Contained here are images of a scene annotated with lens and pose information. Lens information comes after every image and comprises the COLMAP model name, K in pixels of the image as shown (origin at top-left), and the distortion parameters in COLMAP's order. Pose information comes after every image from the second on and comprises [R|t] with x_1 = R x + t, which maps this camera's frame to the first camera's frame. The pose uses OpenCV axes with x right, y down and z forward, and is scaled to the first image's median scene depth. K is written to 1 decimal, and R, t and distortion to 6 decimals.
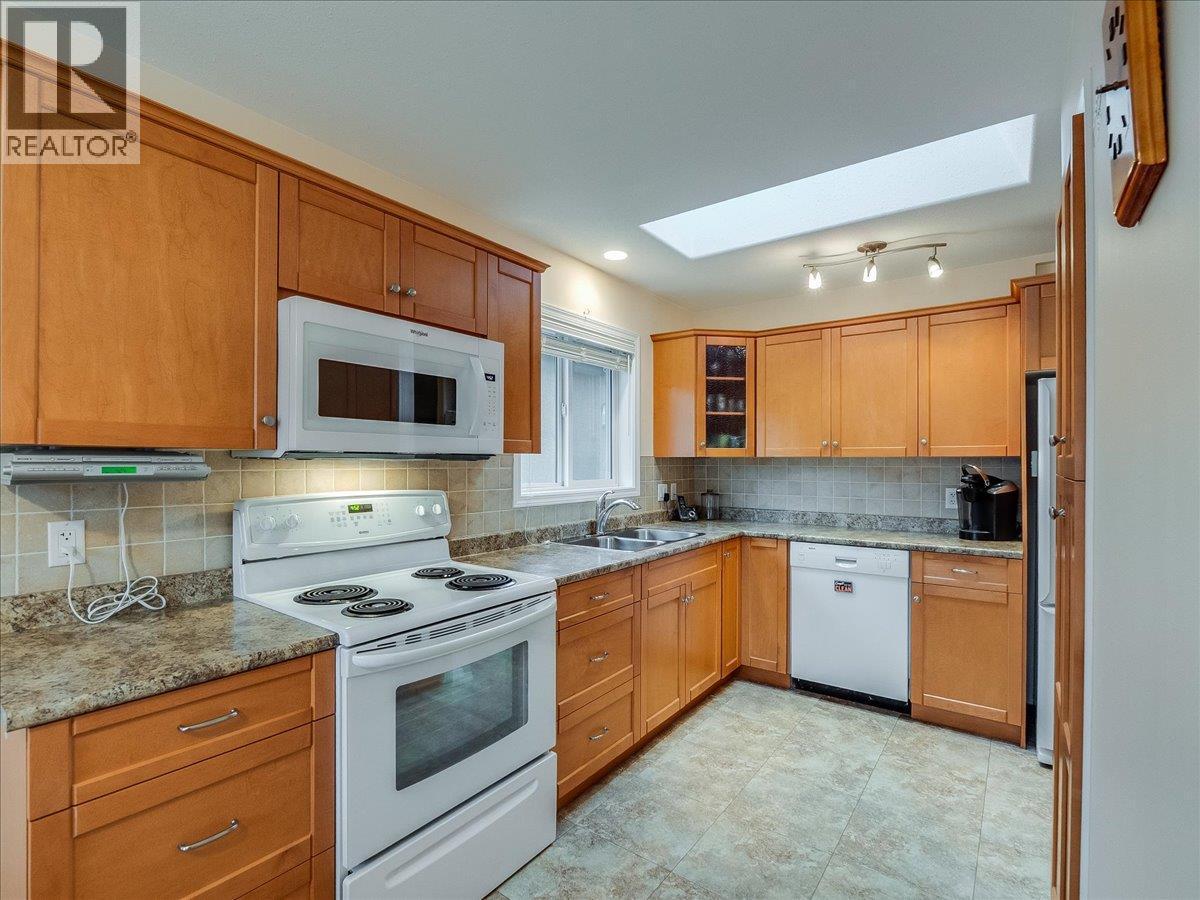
lens RADIAL K [[572.9, 0, 587.0], [0, 572.9, 463.3], [0, 0, 1]] dist [-0.006112, -0.000572]
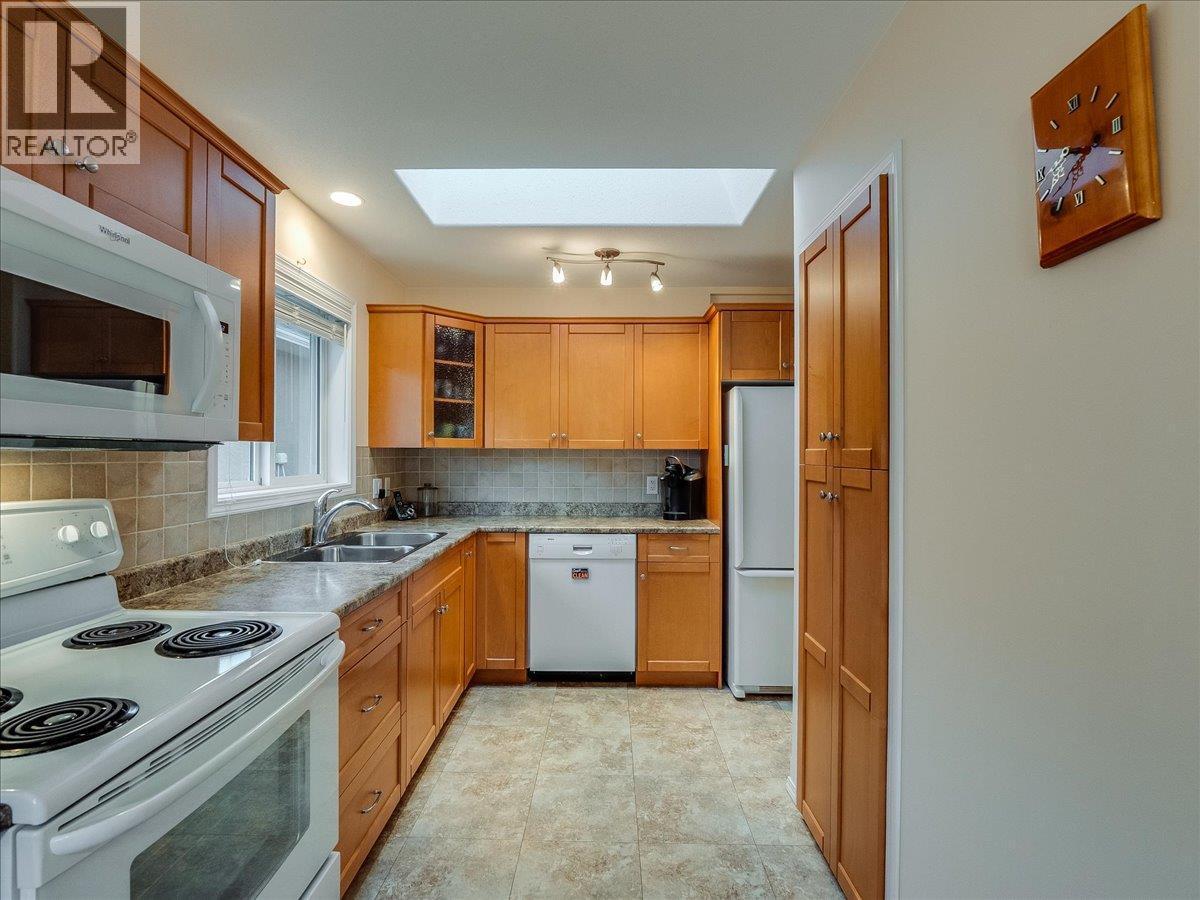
lens RADIAL K [[572.9, 0, 596.2], [0, 572.9, 450.7], [0, 0, 1]] dist [-0.006112, -0.000572]
pose [[0.806959, 0.004355, 0.590592, -0.154974], [-0.001022, 0.999982, -0.005977, -0.001501], [-0.590607, 0.004219, 0.806948, 0.150993]]
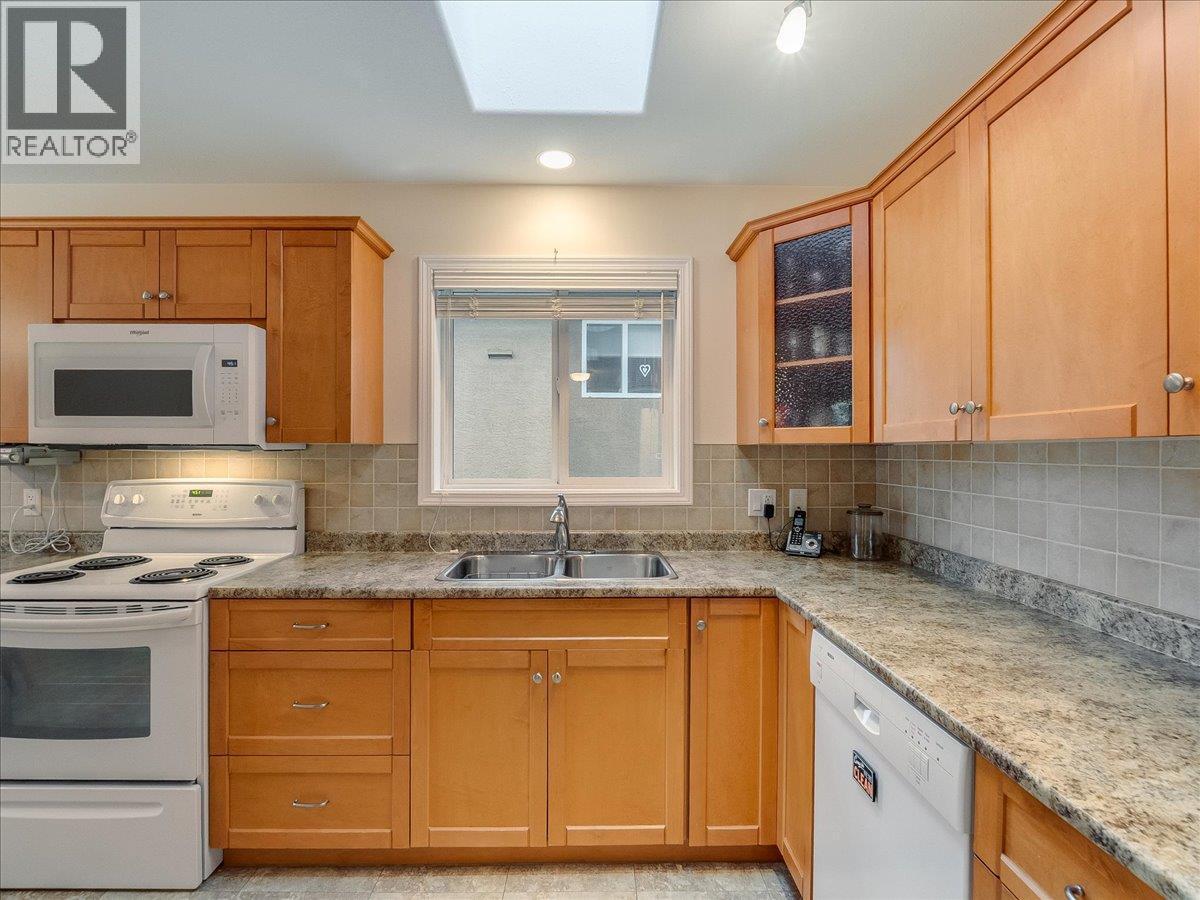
lens RADIAL K [[572.9, 0, 574.1], [0, 572.9, 449.7], [0, 0, 1]] dist [-0.006112, -0.000572]
pose [[0.608375, -0.001143, -0.793649, 0.686516], [-0.002760, 0.999990, -0.003556, -0.003933], [0.793645, 0.004354, 0.608366, 0.650043]]
